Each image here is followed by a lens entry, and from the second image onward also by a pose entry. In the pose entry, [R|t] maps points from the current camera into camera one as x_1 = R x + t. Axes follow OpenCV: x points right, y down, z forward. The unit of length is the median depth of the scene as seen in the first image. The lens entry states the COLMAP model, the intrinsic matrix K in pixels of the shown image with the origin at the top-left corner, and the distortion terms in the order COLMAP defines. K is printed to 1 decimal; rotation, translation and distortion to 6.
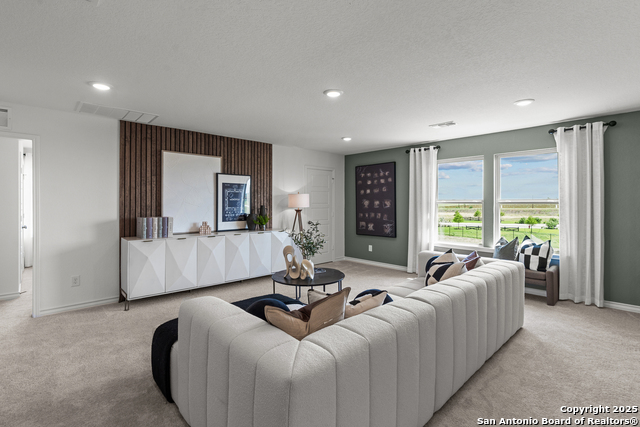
lens RADIAL K [[300.7, 0, 323.7], [0, 300.7, 207.8], [0, 0, 1]] dist [-0.025875, -0.000401]
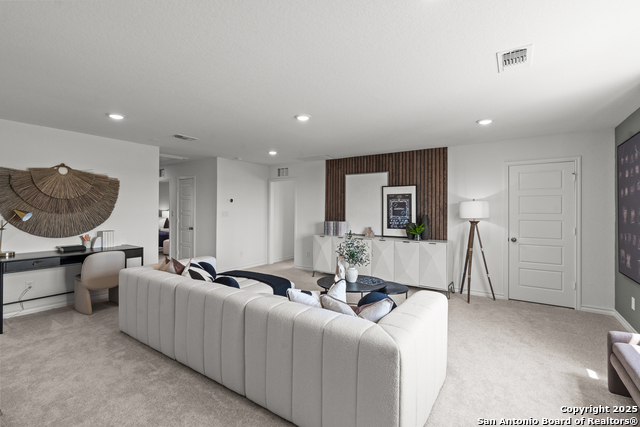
lens RADIAL K [[301.1, 0, 319.5], [0, 301.1, 210.9], [0, 0, 1]] dist [-0.009975, 0.003263]
pose [[0.210523, 0.002850, -0.977585, 0.718606], [-0.018597, 0.999826, -0.001090, -0.014212], [0.977412, 0.018410, 0.210540, 0.501154]]
